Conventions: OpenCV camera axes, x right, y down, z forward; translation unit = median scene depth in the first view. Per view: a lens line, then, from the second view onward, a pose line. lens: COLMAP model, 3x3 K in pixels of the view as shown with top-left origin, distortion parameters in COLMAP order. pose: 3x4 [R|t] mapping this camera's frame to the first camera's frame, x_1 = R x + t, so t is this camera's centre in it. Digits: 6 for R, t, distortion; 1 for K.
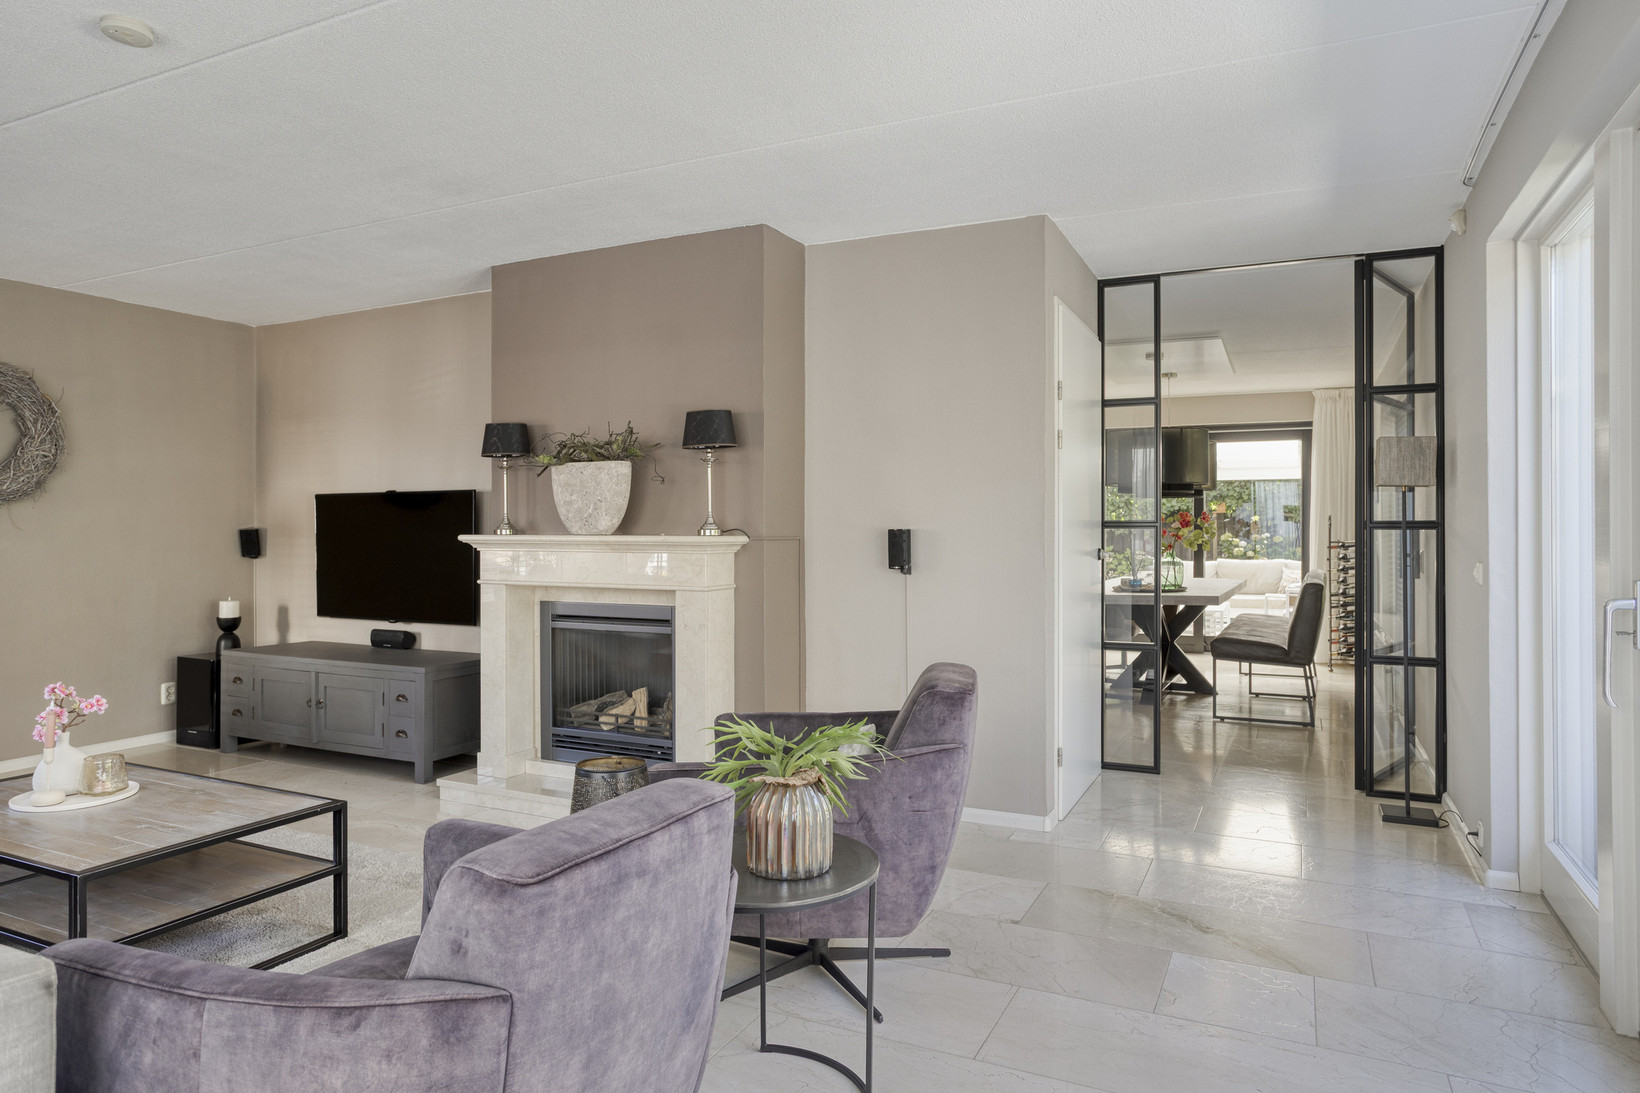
lens RADIAL K [[993.4, 0, 820.0], [0, 993.4, 546.5], [0, 0, 1]] dist [-0.006283, -0.001065]
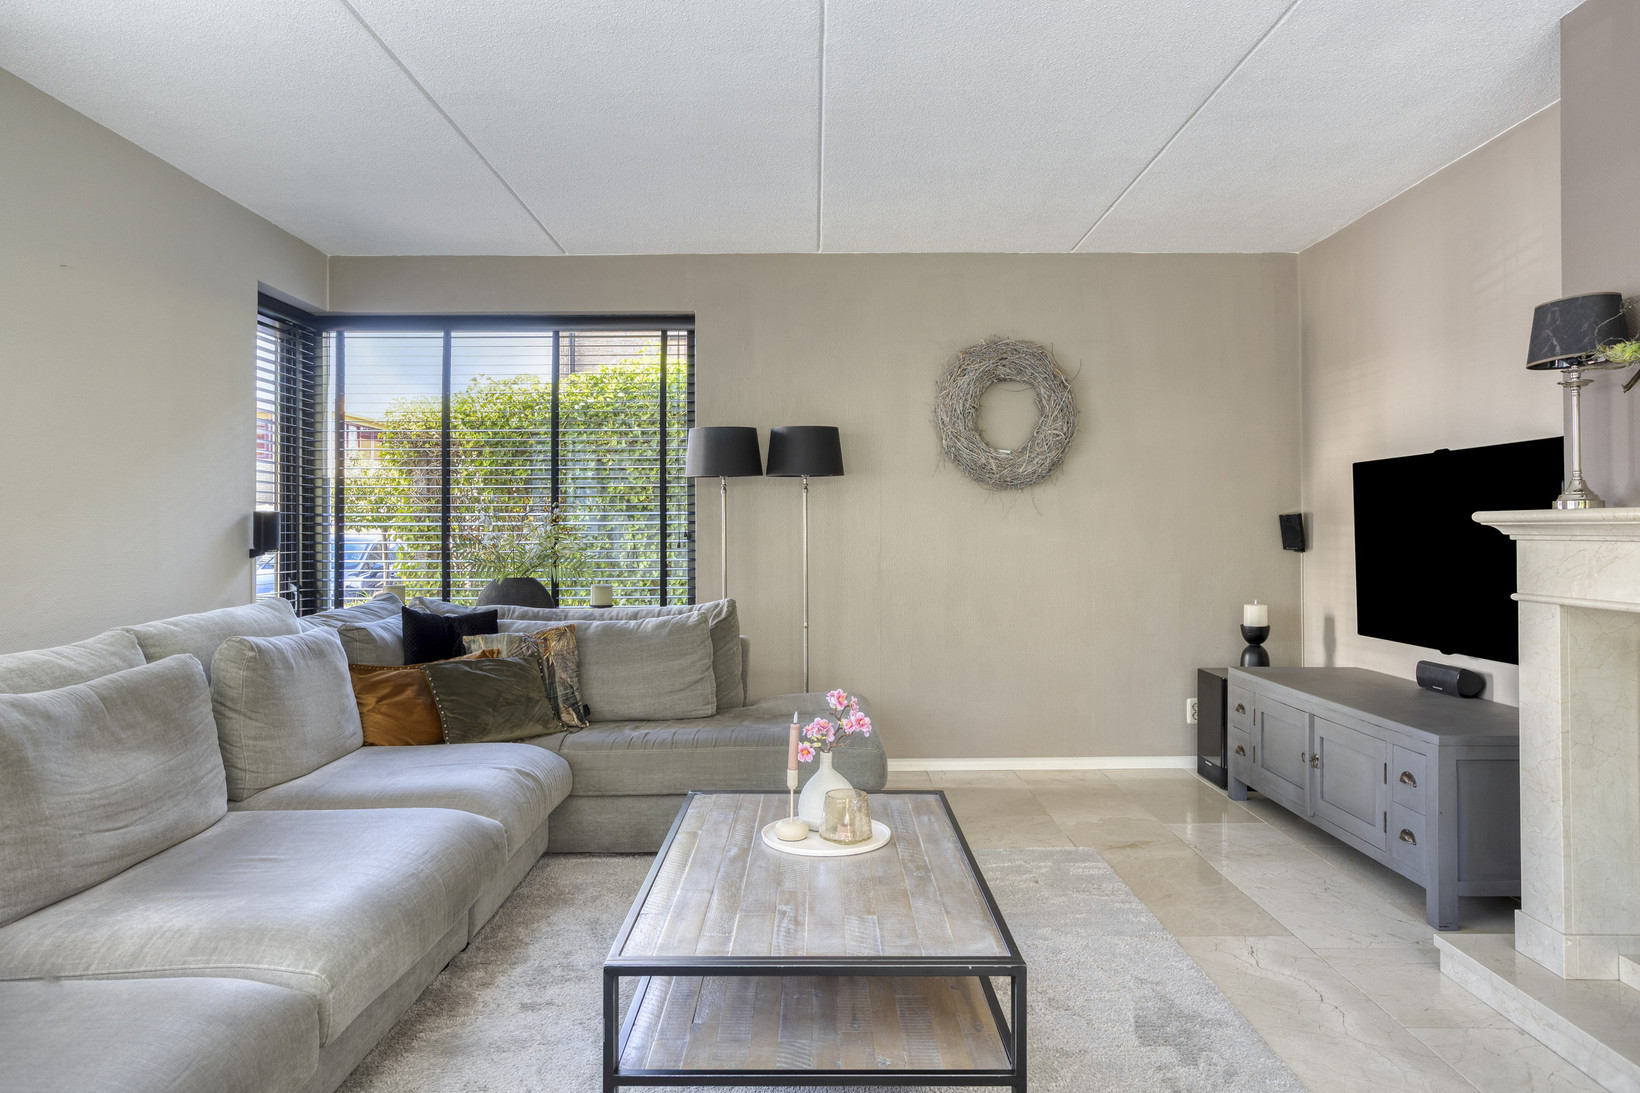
lens RADIAL K [[1069.5, 0, 821.8], [0, 1069.5, 528.7], [0, 0, 1]] dist [-0.004388, 0.001370]
pose [[0.442207, -0.001754, -0.896911, 0.012781], [-0.012728, 0.999885, -0.008231, 0.006420], [0.896822, 0.015056, 0.442134, 0.336481]]
